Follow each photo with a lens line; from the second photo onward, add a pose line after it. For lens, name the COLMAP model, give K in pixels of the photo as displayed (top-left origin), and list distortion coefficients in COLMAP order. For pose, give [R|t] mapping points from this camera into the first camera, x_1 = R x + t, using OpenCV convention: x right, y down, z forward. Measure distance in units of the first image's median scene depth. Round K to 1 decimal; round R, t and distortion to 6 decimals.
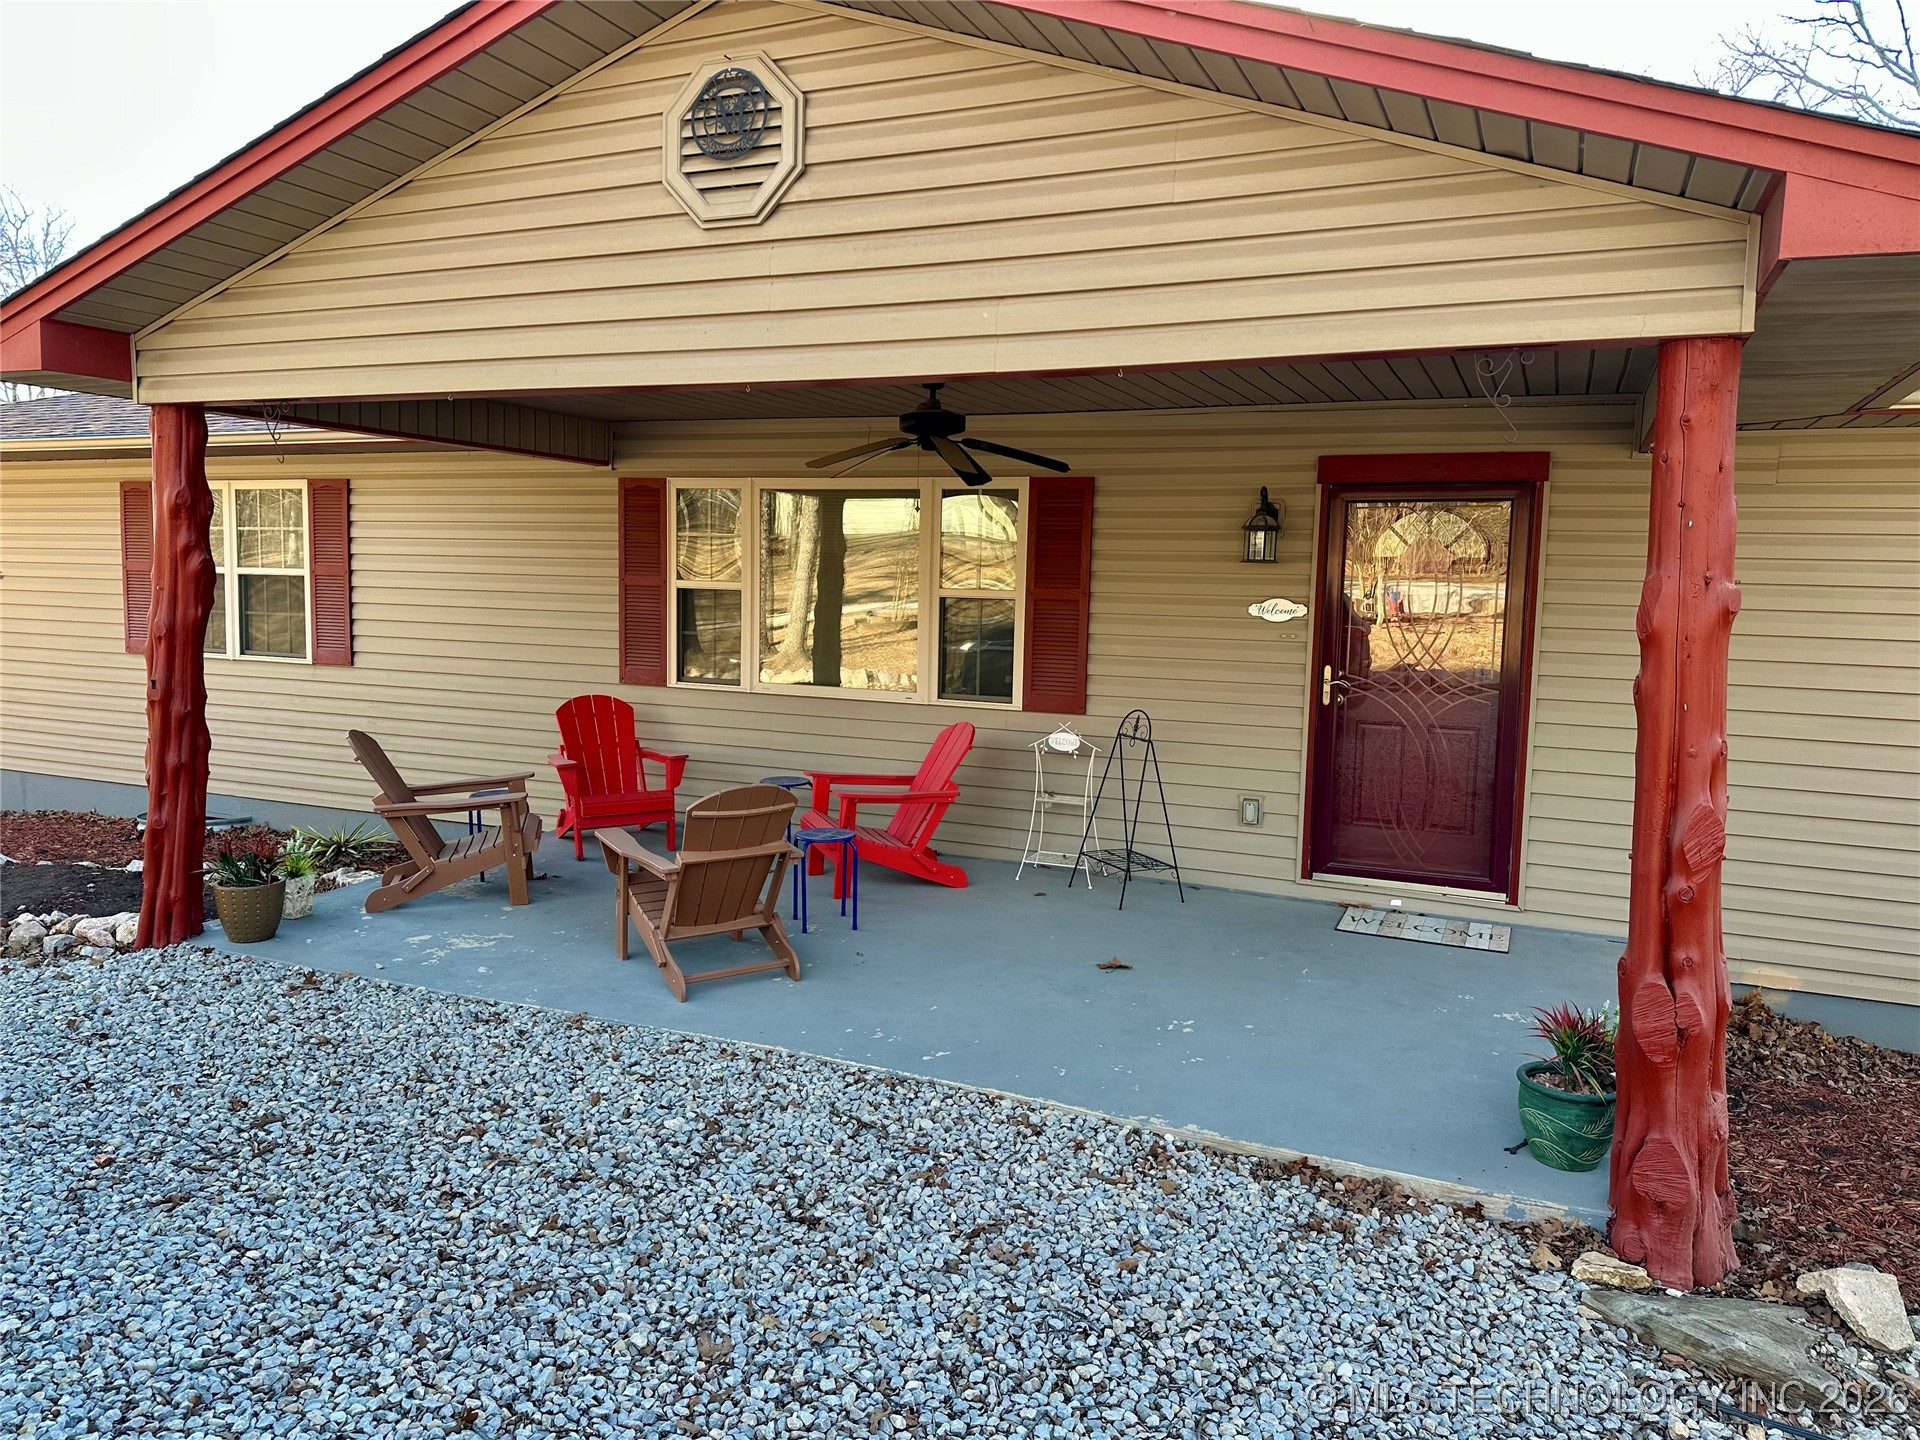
lens RADIAL K [[1330.9, 0, 958.3], [0, 1330.9, 719.1], [0, 0, 1]] dist [0.087374, -0.104917]
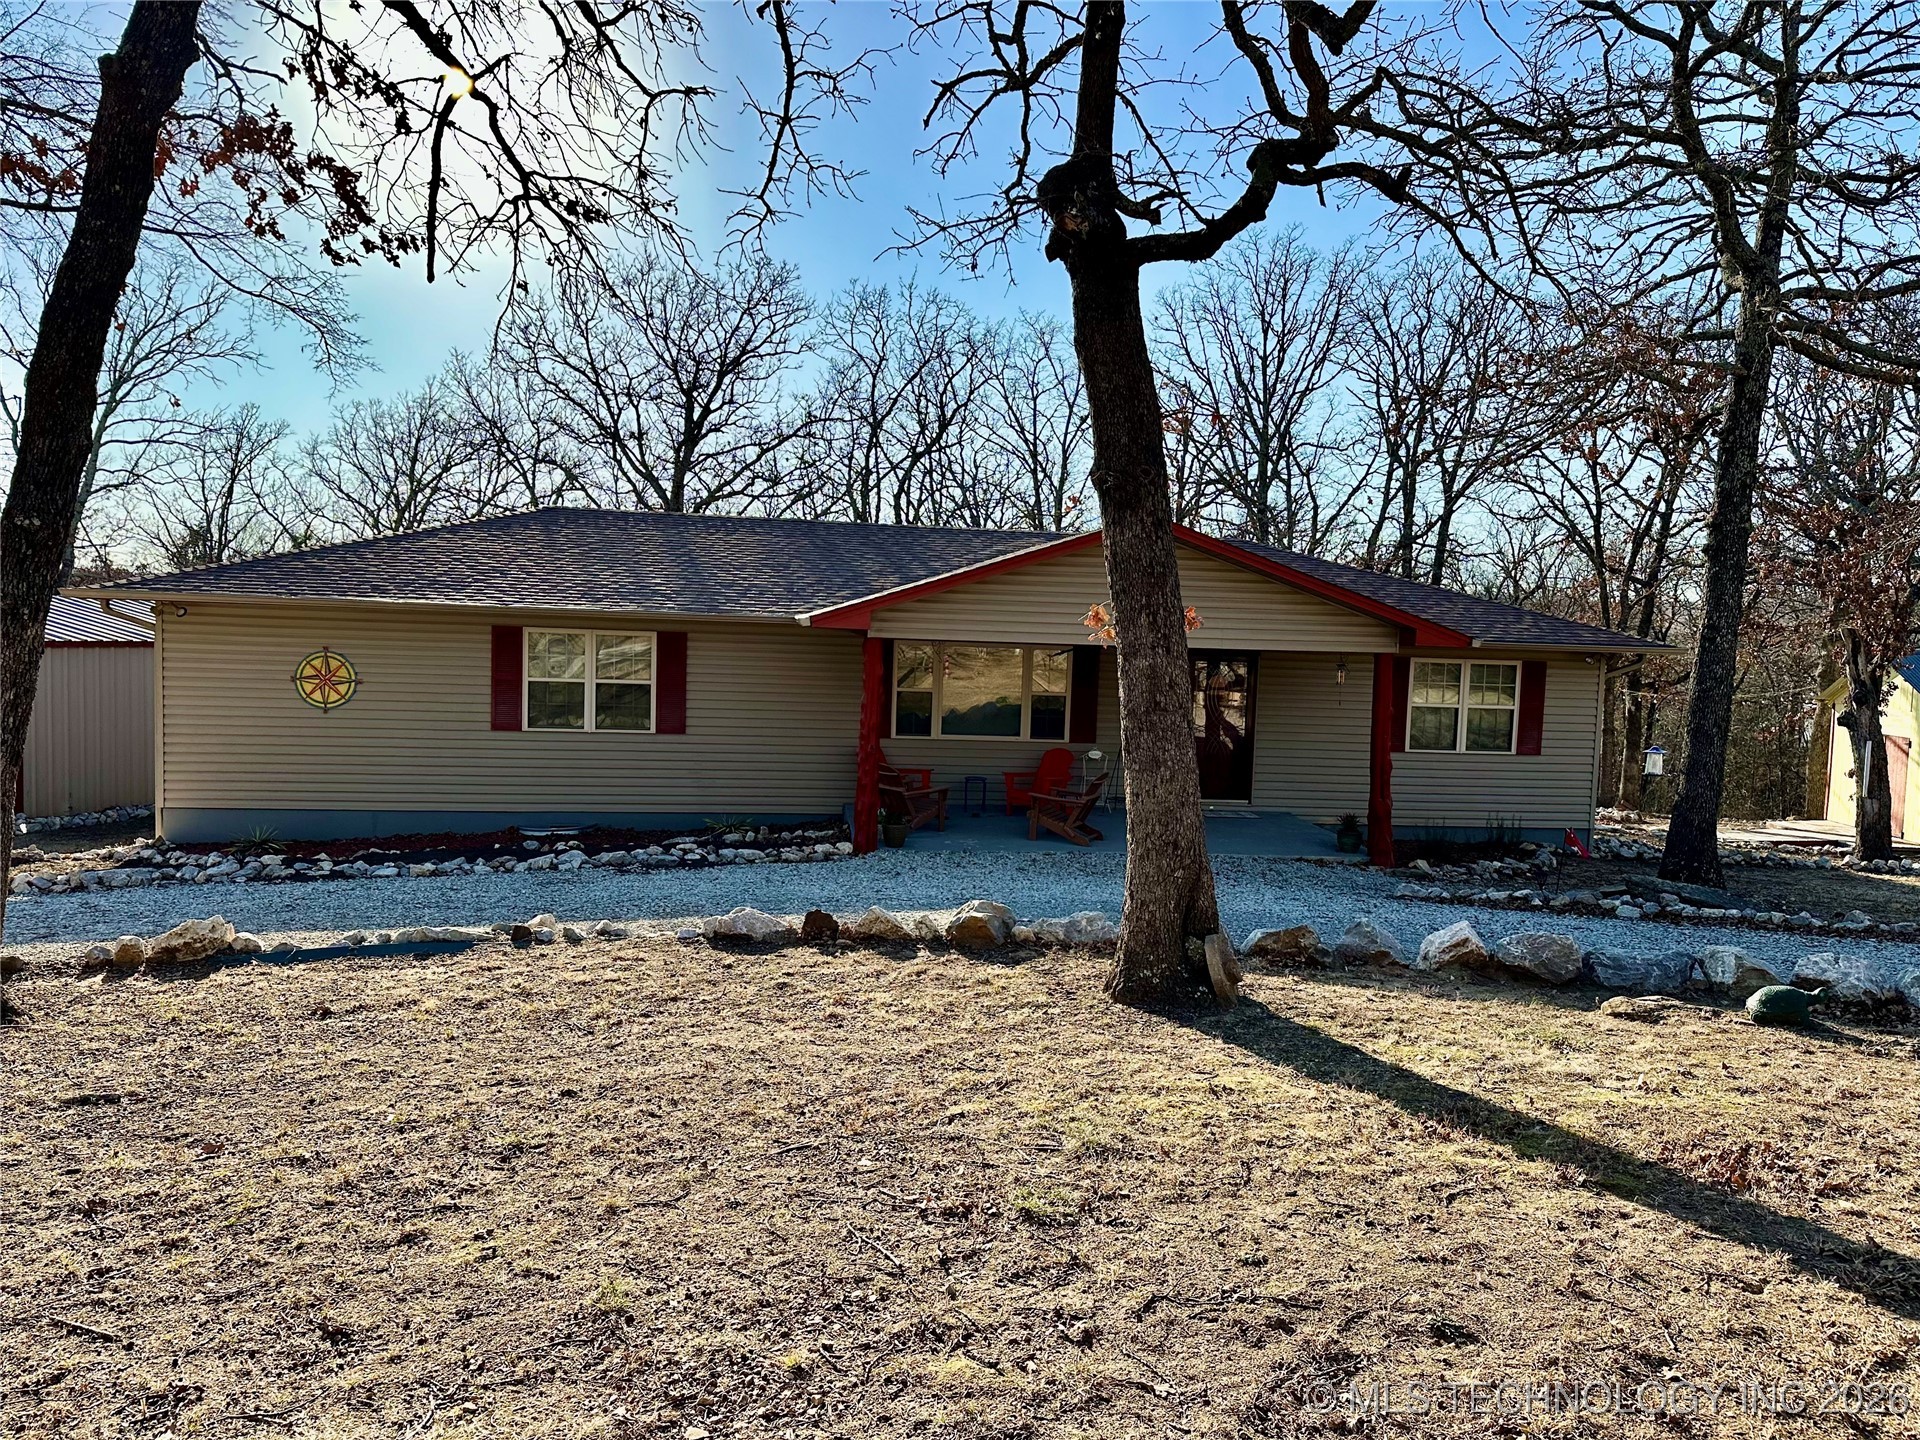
lens RADIAL K [[1330.9, 0, 958.3], [0, 1330.9, 719.1], [0, 0, 1]] dist [0.087374, -0.104917]
pose [[0.853707, -0.033771, 0.519657, -2.027367], [0.039118, 0.999234, 0.000672, -0.085484], [-0.519282, 0.019755, 0.854375, -1.393111]]
